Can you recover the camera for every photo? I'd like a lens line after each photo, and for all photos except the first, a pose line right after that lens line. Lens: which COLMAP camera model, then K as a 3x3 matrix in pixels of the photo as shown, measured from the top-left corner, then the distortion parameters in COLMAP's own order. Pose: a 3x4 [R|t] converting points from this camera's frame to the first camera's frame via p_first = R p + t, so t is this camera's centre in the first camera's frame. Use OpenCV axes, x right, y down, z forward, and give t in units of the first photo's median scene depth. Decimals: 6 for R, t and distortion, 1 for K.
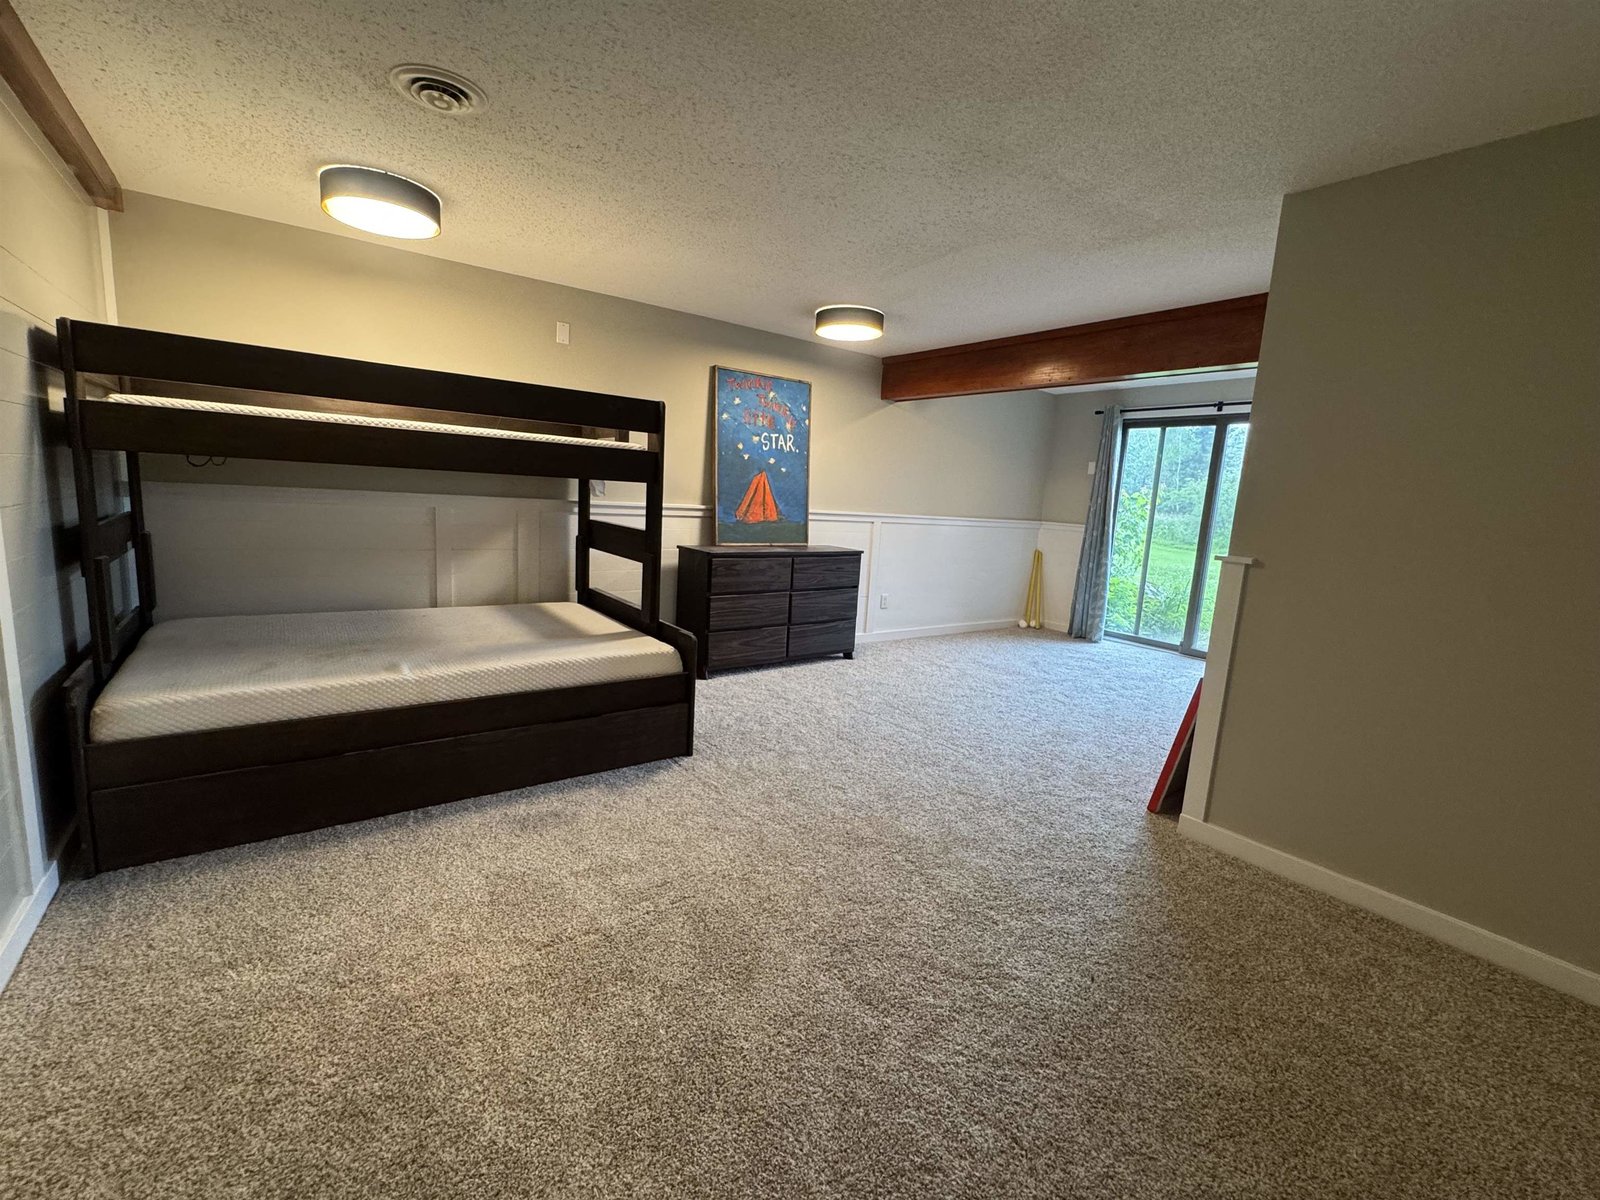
lens RADIAL K [[697.0, 0, 797.6], [0, 697.0, 601.2], [0, 0, 1]] dist [-0.000981, 0.000364]
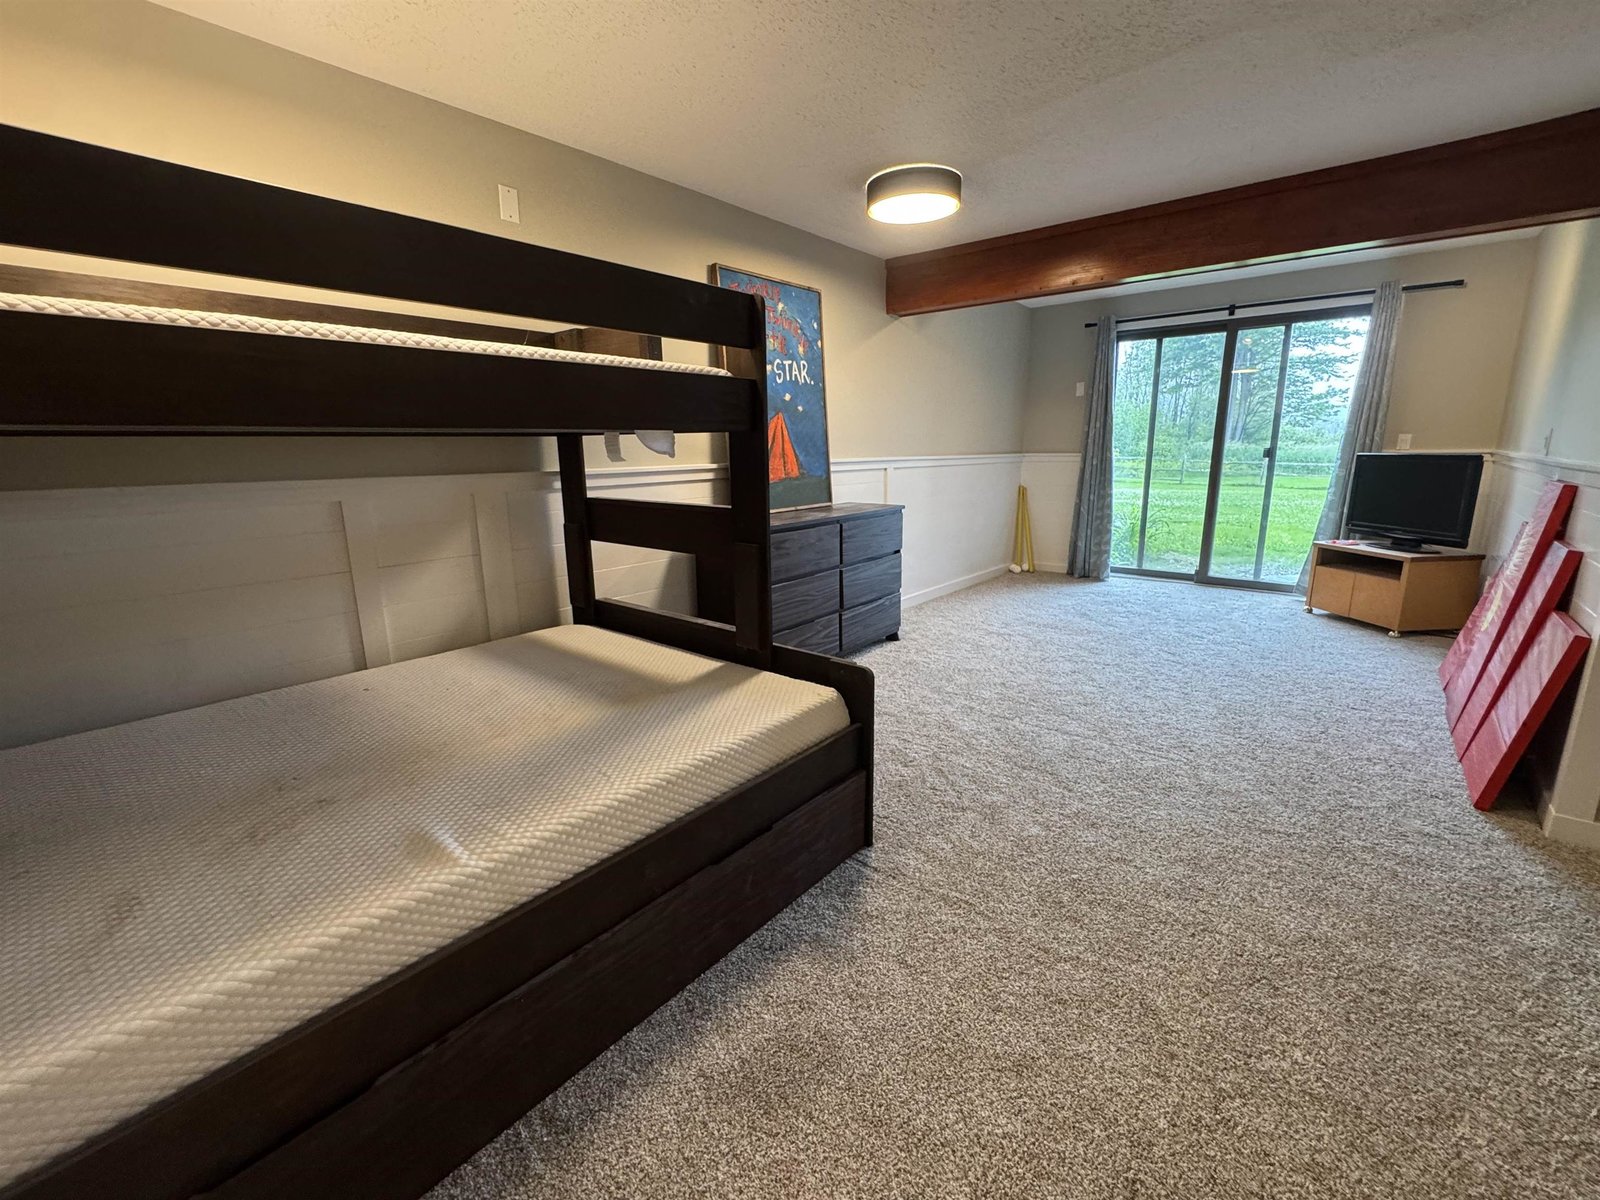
lens RADIAL K [[697.0, 0, 801.2], [0, 697.0, 599.1], [0, 0, 1]] dist [-0.000981, 0.000364]
pose [[0.967397, -0.123202, 0.221277, -0.224512], [0.107771, 0.990907, 0.080552, -0.045900], [-0.229189, -0.054079, 0.971878, 0.262173]]
